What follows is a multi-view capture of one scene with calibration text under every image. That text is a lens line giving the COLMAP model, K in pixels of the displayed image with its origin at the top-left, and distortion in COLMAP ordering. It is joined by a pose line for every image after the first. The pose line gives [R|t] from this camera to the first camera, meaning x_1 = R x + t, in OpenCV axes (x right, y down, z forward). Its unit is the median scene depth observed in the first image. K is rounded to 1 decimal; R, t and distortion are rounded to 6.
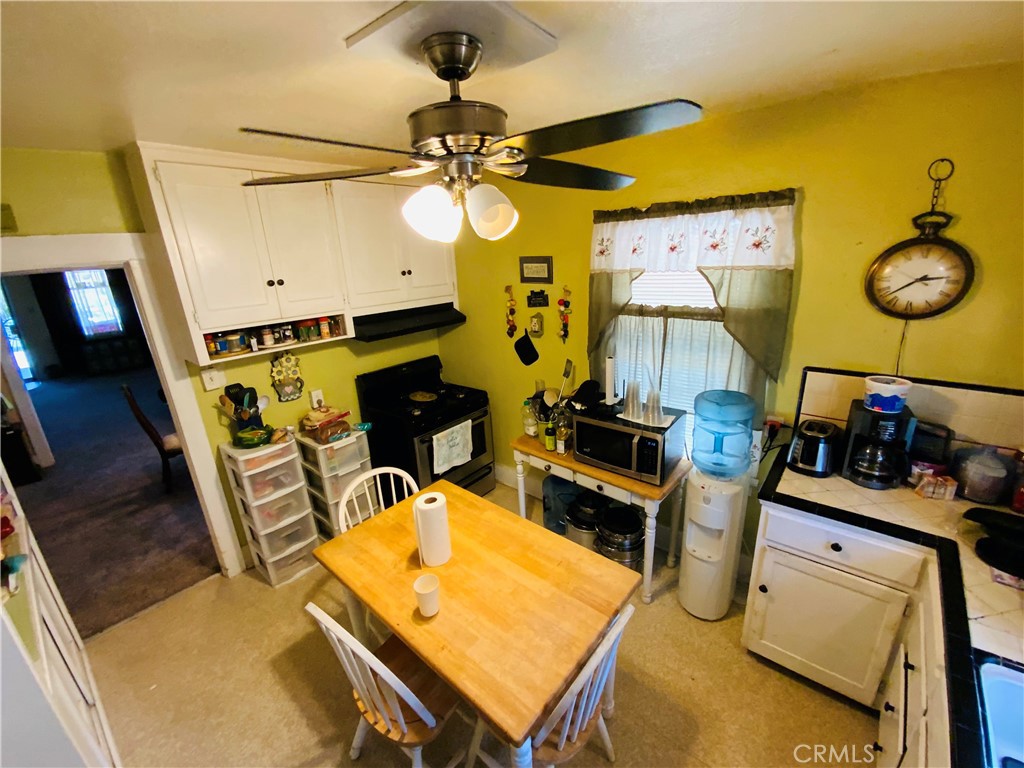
lens RADIAL K [[415.1, 0, 516.2], [0, 415.1, 383.0], [0, 0, 1]] dist [0.001139, -0.012819]
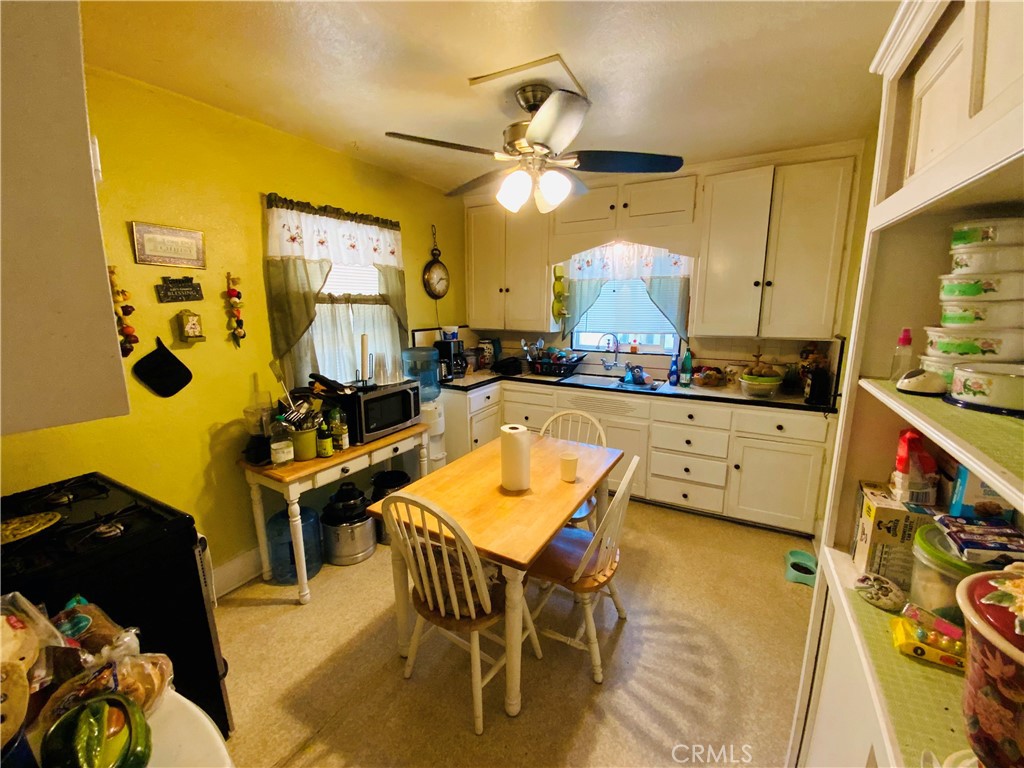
lens RADIAL K [[415.1, 0, 516.2], [0, 415.1, 383.0], [0, 0, 1]] dist [0.001139, -0.012819]
pose [[-0.199837, -0.138201, 0.970034, -0.881580], [0.300379, 0.933694, 0.194905, -0.033292], [-0.932651, 0.330327, -0.145074, 0.772125]]
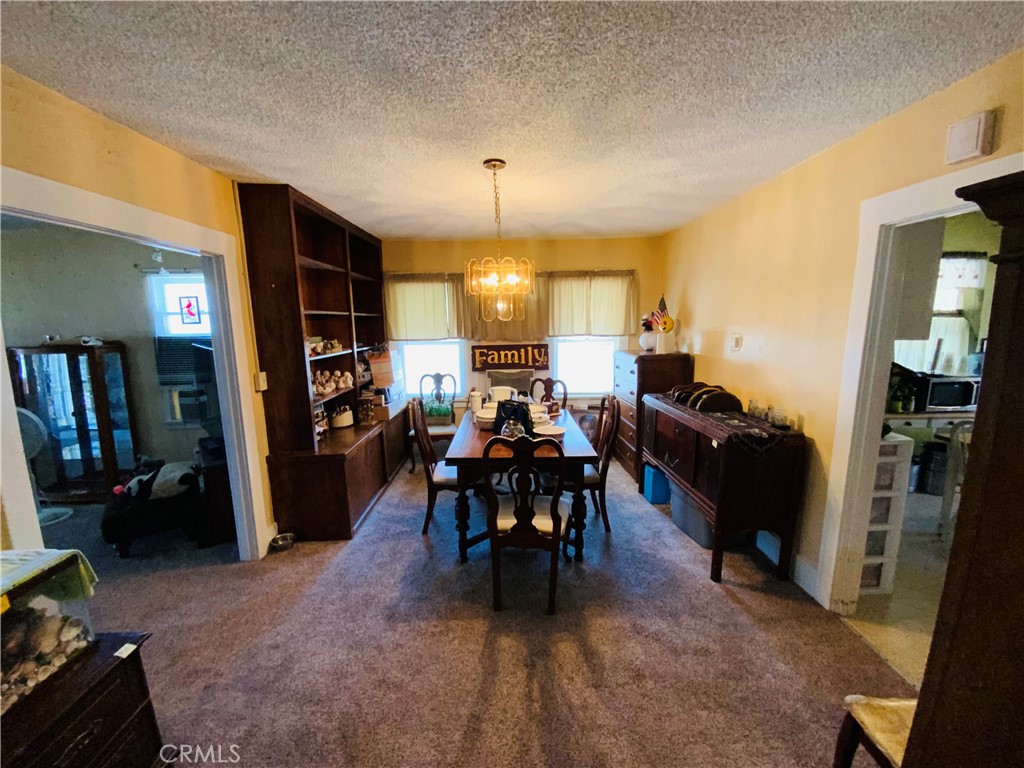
lens RADIAL K [[415.1, 0, 516.2], [0, 415.1, 383.0], [0, 0, 1]] dist [0.001139, -0.012819]
pose [[0.766885, -0.071558, 0.637783, -1.911467], [0.171738, 0.980405, -0.096502, -0.022075], [-0.618380, 0.183538, 0.764147, 0.784270]]
